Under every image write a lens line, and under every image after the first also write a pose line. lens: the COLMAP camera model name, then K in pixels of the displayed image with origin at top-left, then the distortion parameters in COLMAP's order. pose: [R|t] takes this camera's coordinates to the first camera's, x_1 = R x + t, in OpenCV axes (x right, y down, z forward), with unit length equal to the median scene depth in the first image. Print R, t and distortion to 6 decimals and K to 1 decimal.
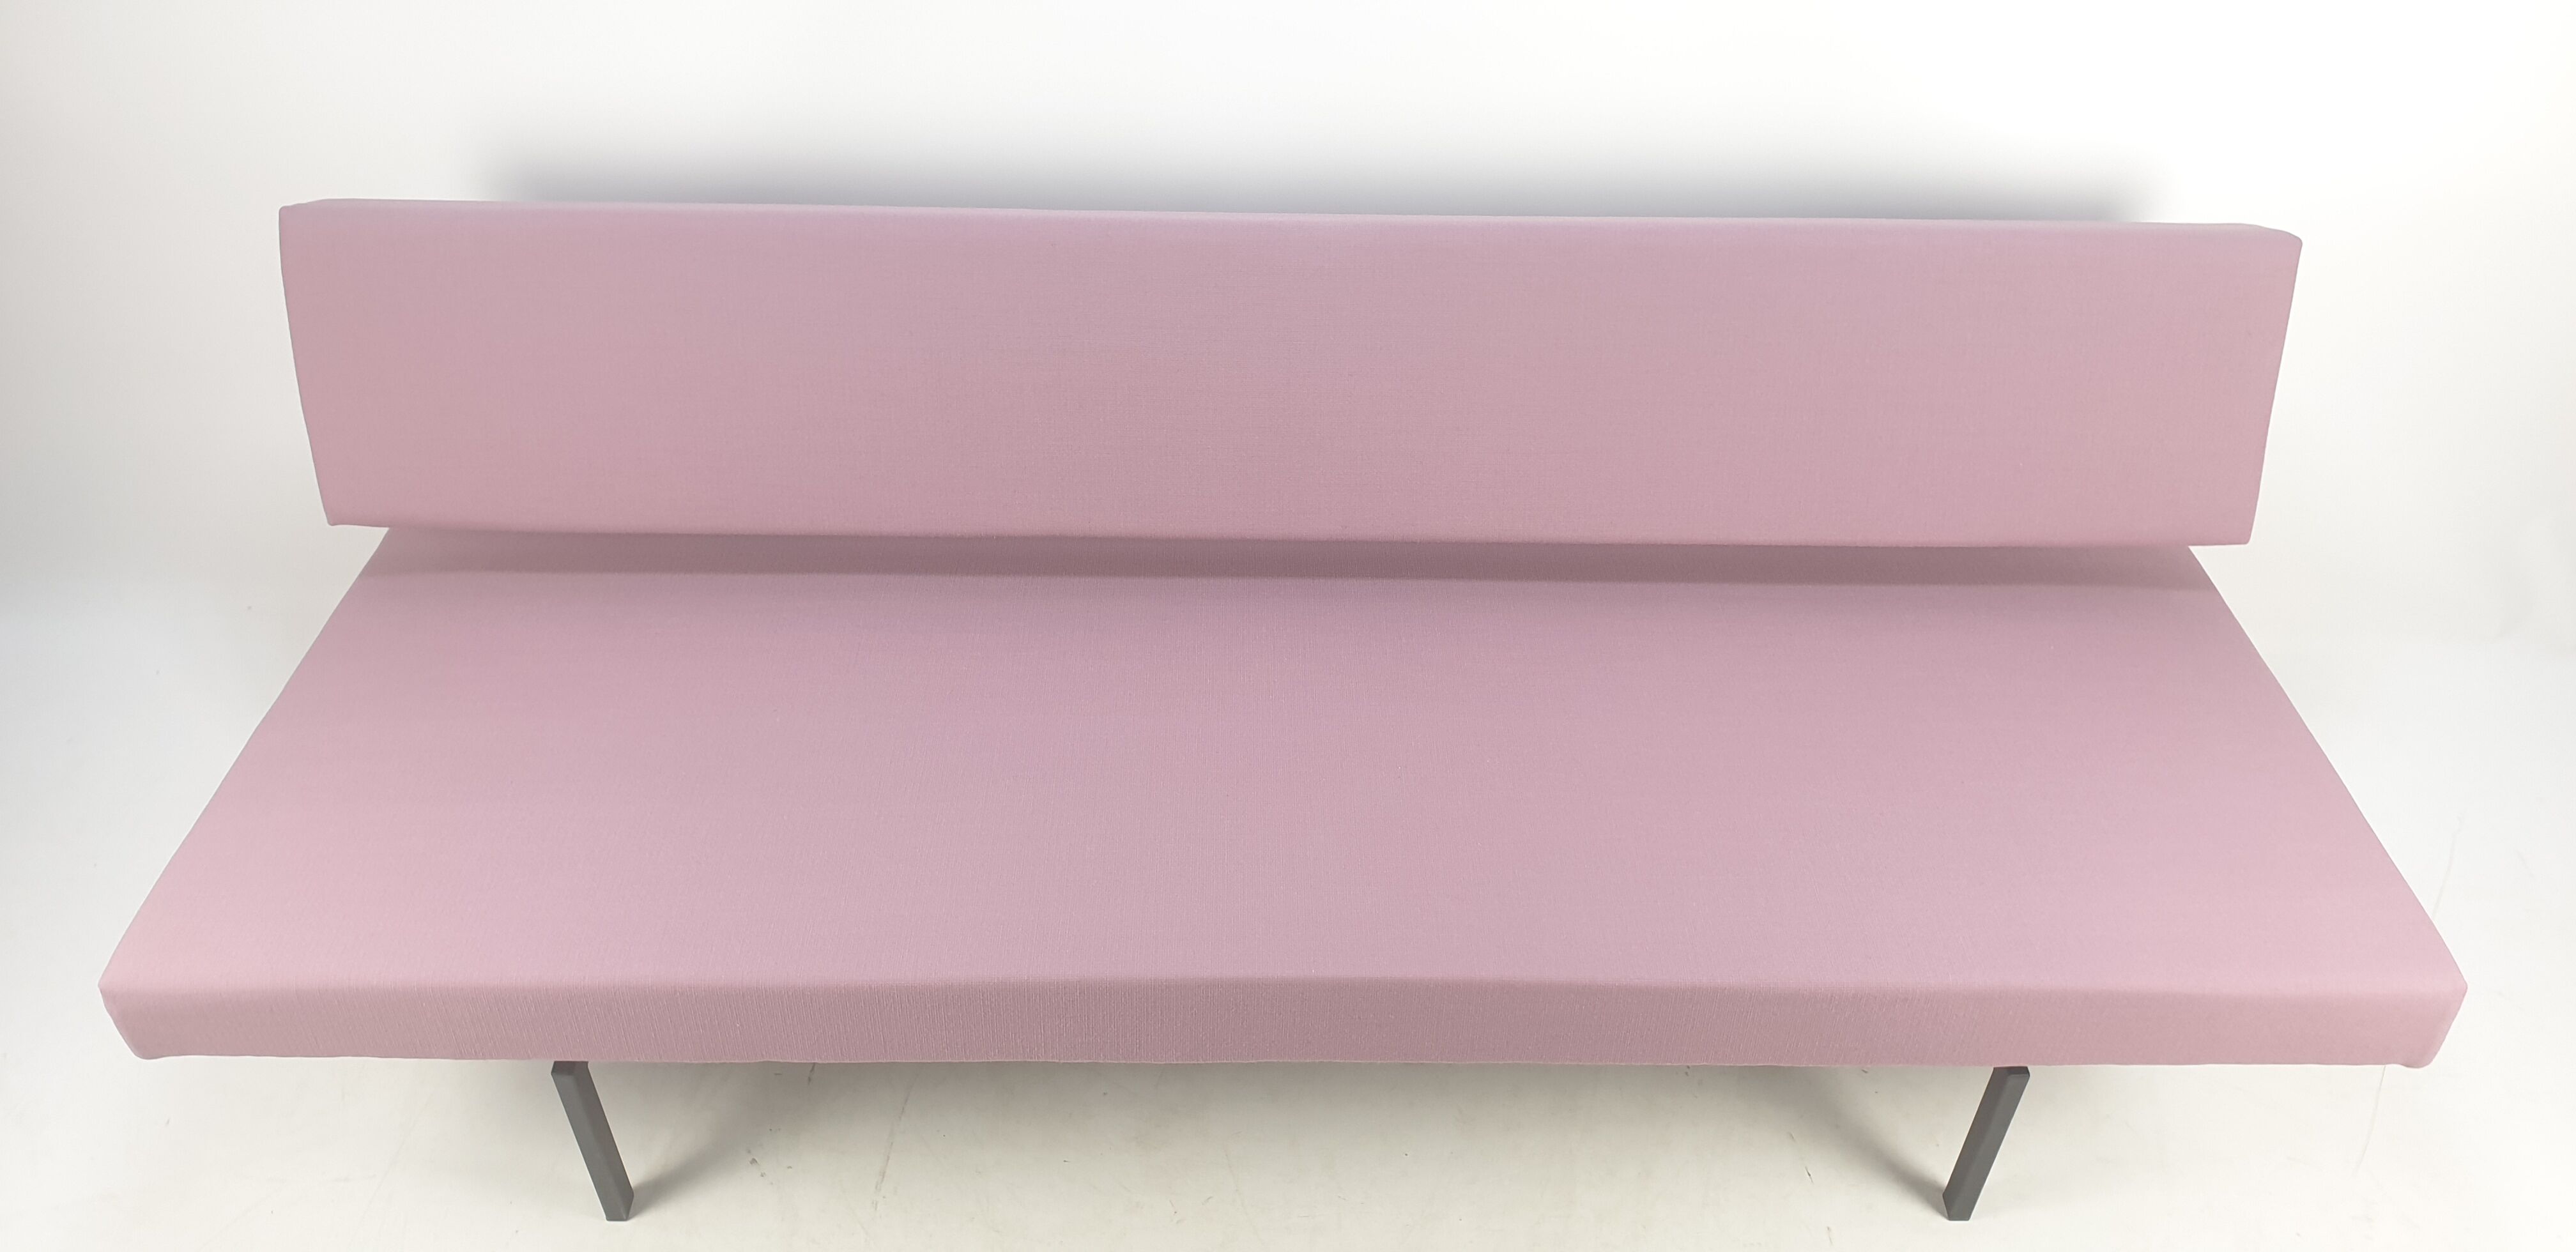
lens RADIAL K [[1904.7, 0, 1320.3], [0, 1904.7, 587.9], [0, 0, 1]] dist [-0.042323, 0.080670]
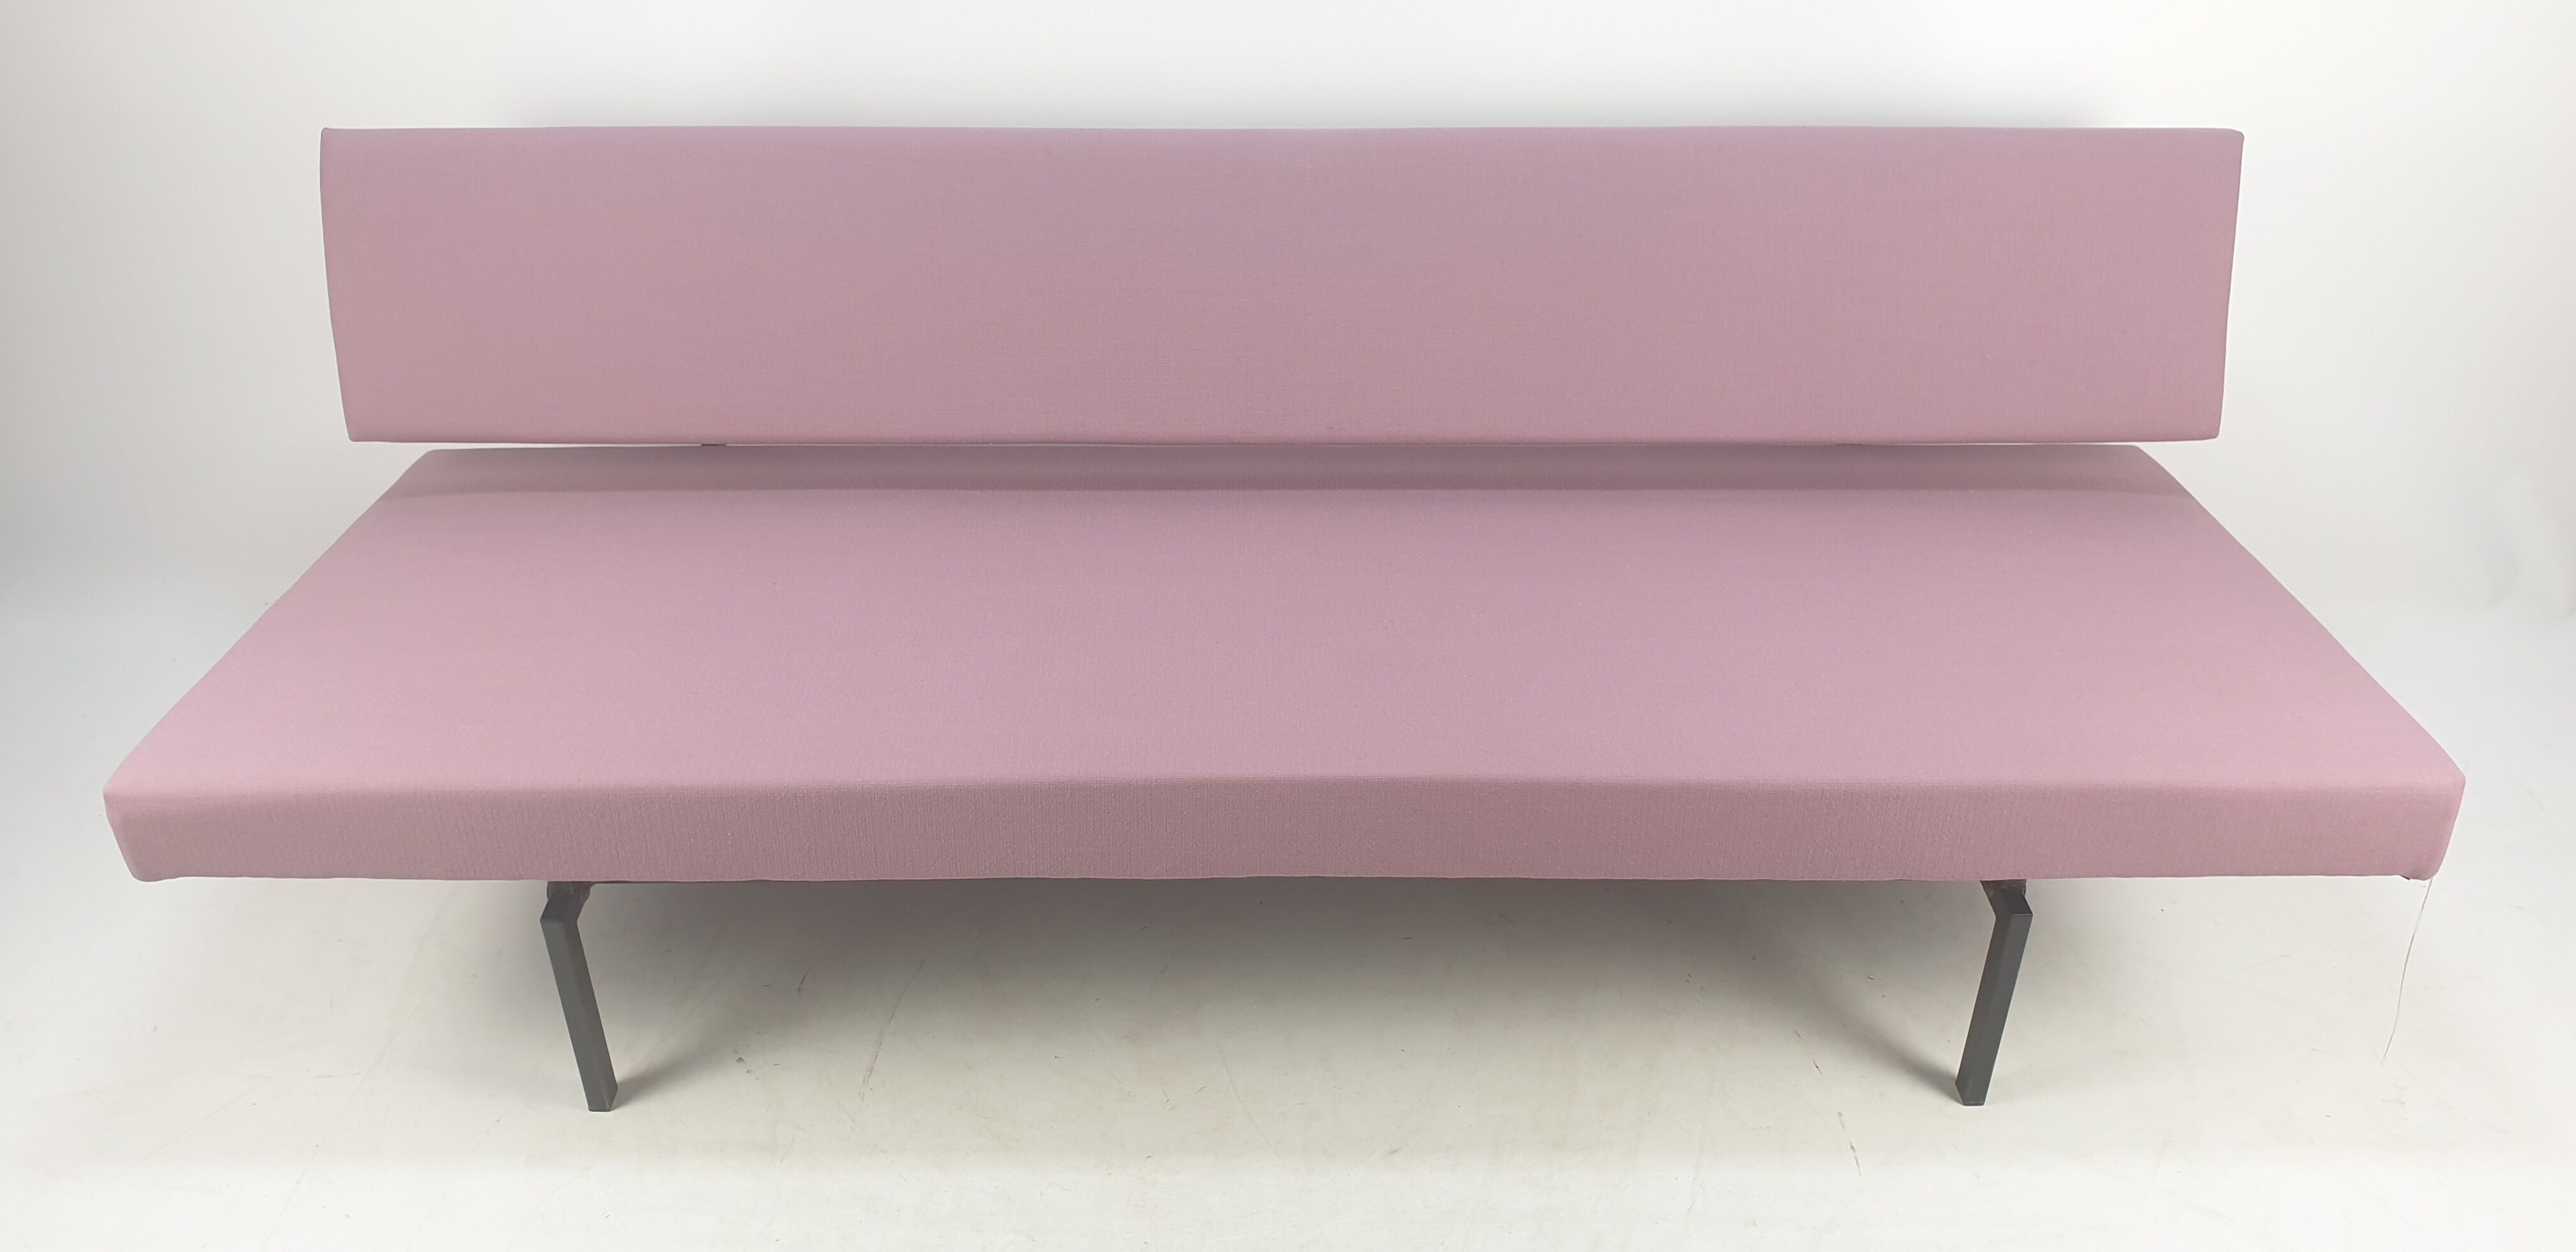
lens RADIAL K [[1888.9, 0, 1288.9], [0, 1888.9, 567.3], [0, 0, 1]] dist [0.002823, -0.002234]
pose [[0.999751, -0.014602, -0.016888, 0.006764], [0.011939, 0.988881, -0.148231, 0.208219], [0.018864, 0.147993, 0.988809, -0.003853]]
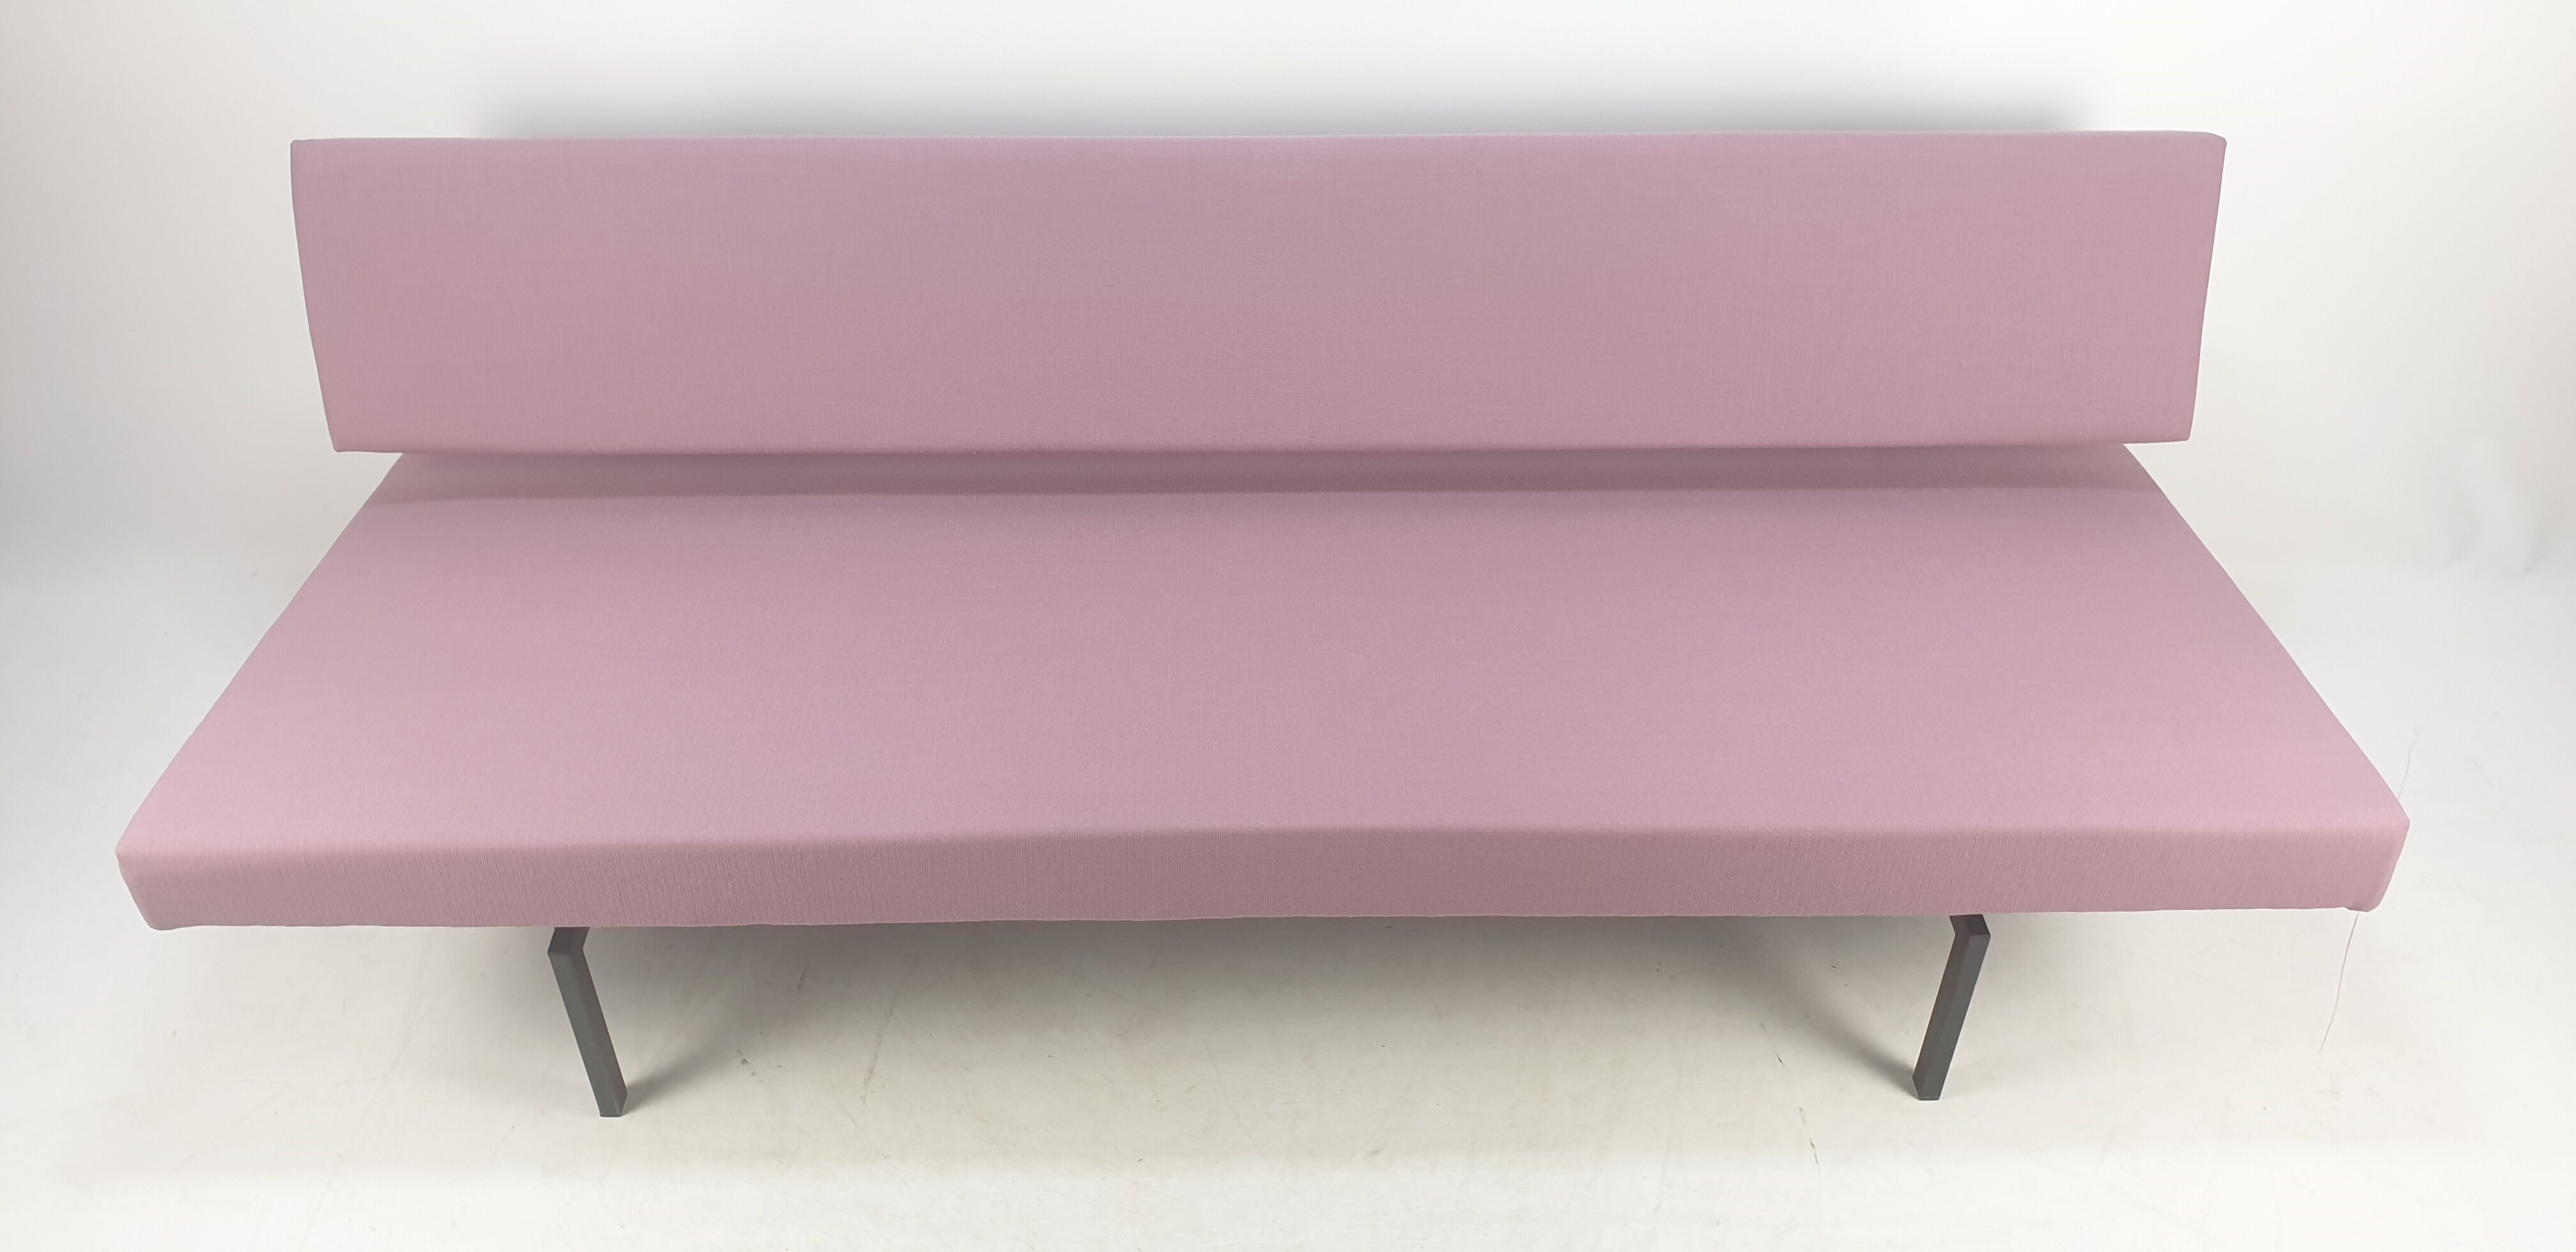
lens RADIAL K [[1888.9, 0, 1288.9], [0, 1888.9, 567.3], [0, 0, 1]] dist [0.002823, -0.002234]
pose [[0.999809, -0.018143, -0.007264, 0.006526], [0.017720, 0.998355, -0.054525, 0.102289], [0.008241, 0.054386, 0.998486, -0.029432]]
